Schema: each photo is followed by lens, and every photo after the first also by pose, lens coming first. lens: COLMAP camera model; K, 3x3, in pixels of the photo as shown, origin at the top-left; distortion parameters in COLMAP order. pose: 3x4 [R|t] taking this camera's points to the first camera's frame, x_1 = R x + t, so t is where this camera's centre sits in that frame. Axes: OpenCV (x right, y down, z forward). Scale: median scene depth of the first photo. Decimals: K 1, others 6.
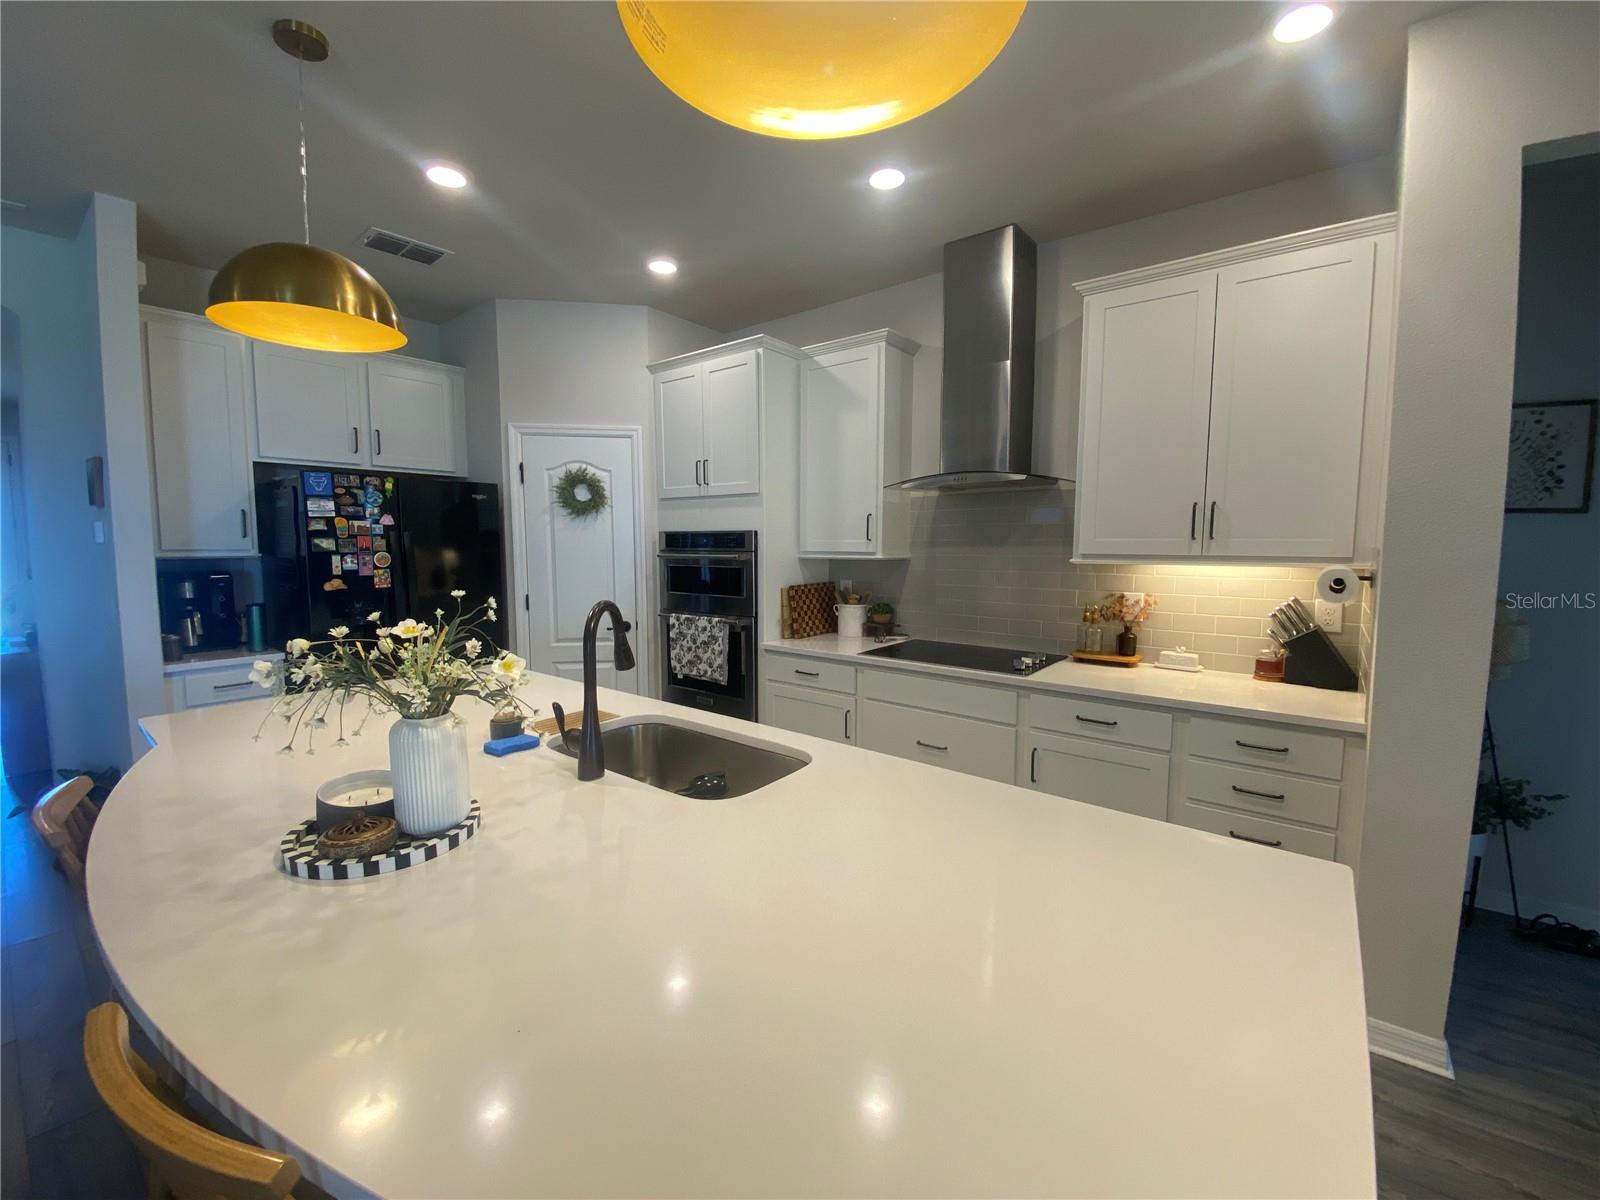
lens RADIAL K [[652.2, 0, 805.9], [0, 652.2, 605.0], [0, 0, 1]] dist [0.008451, -0.015766]
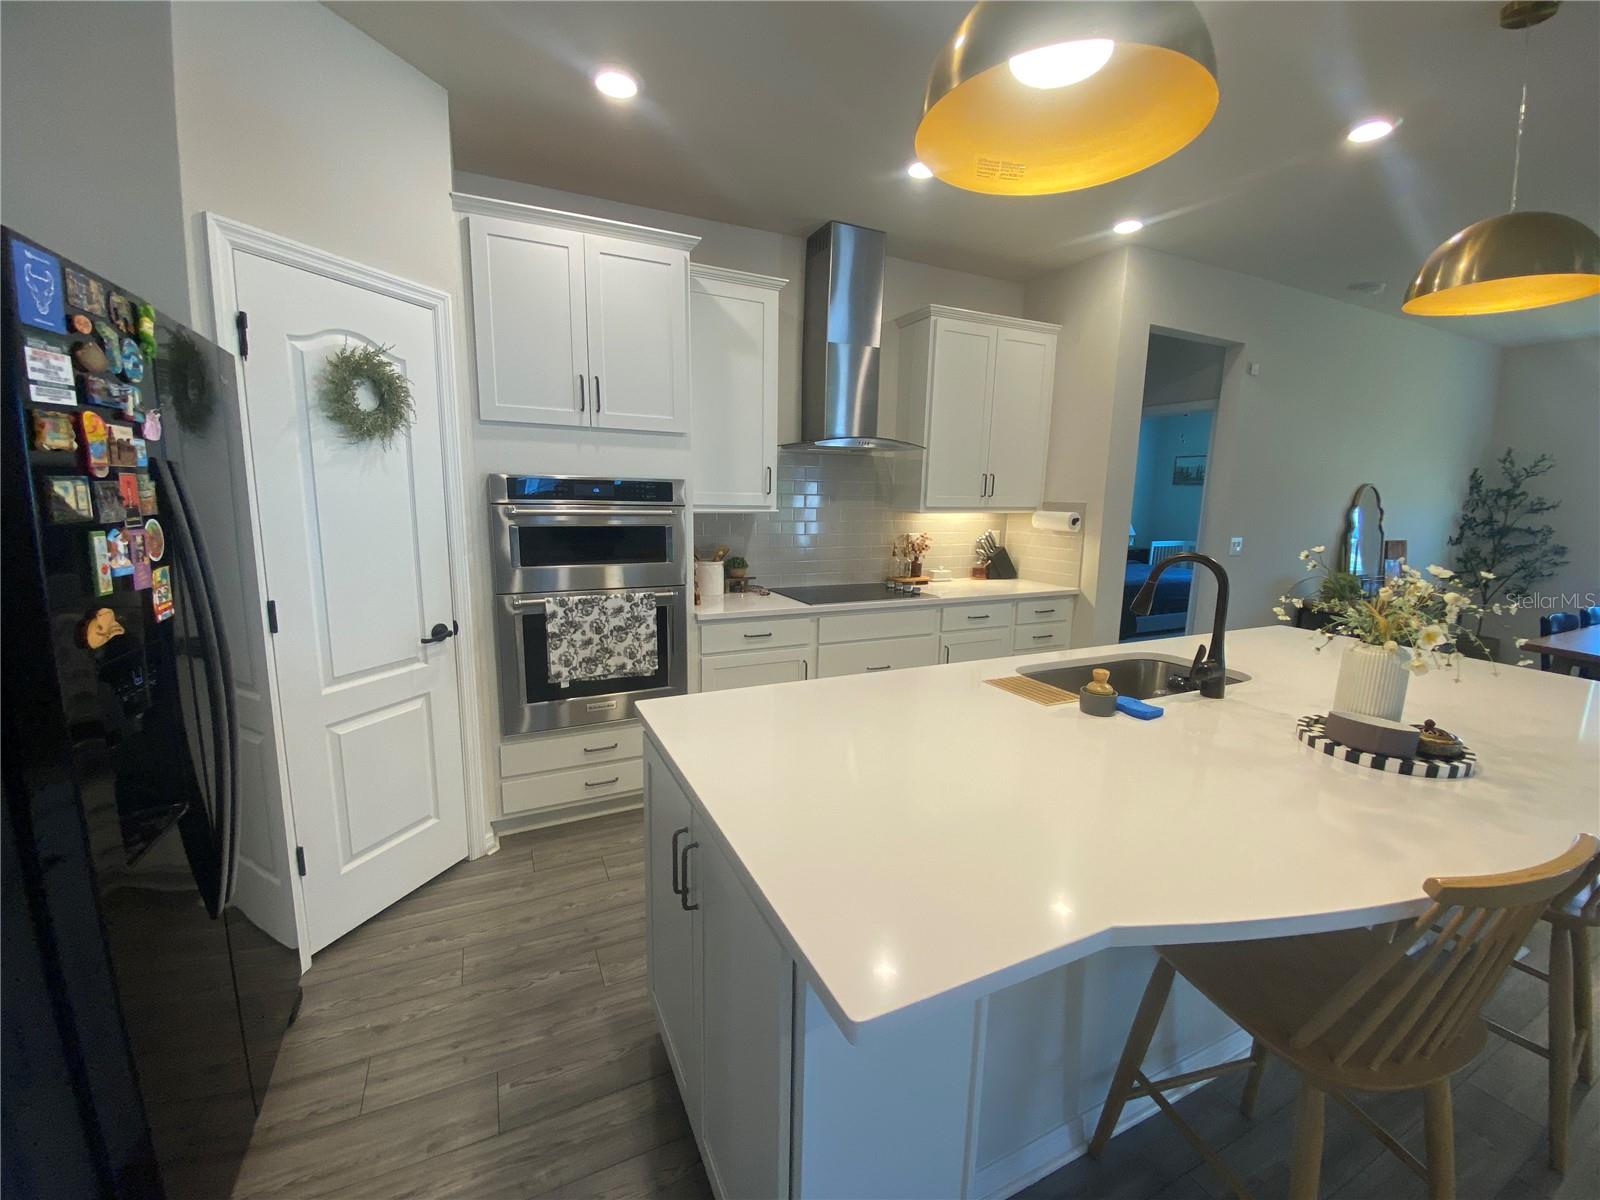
lens RADIAL K [[652.2, 0, 807.0], [0, 652.2, 597.4], [0, 0, 1]] dist [0.008451, -0.015766]
pose [[0.437726, -0.135219, 0.888882, -0.725520], [0.071573, 0.990729, 0.115466, -0.048706], [-0.896255, 0.013078, 0.443346, 0.477146]]
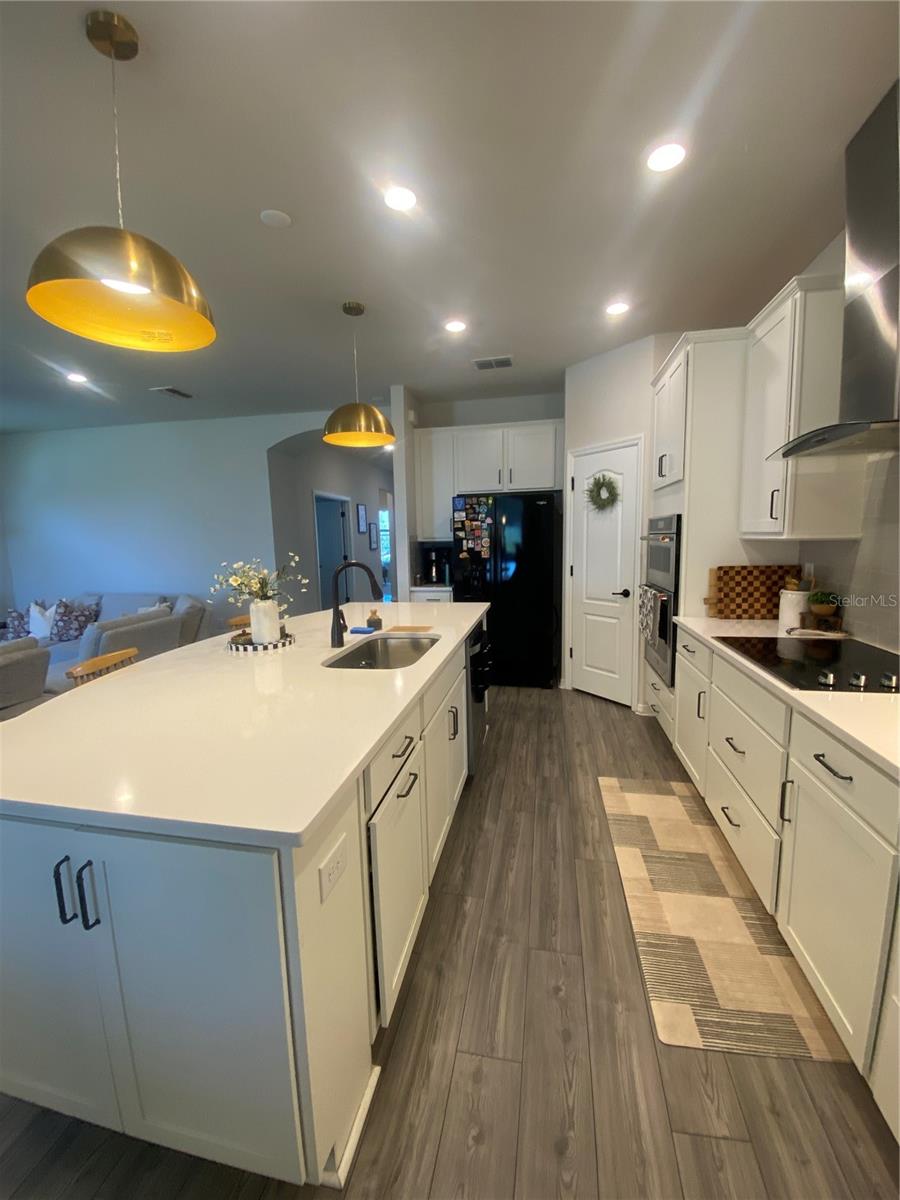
lens RADIAL K [[489.1, 0, 441.4], [0, 489.1, 600.7], [0, 0, 1]] dist [0.008451, -0.015766]
pose [[0.409098, 0.104230, -0.906518, 0.508621], [-0.062630, 0.994319, 0.086061, -0.014959], [0.910339, 0.021567, 0.413302, 0.286446]]
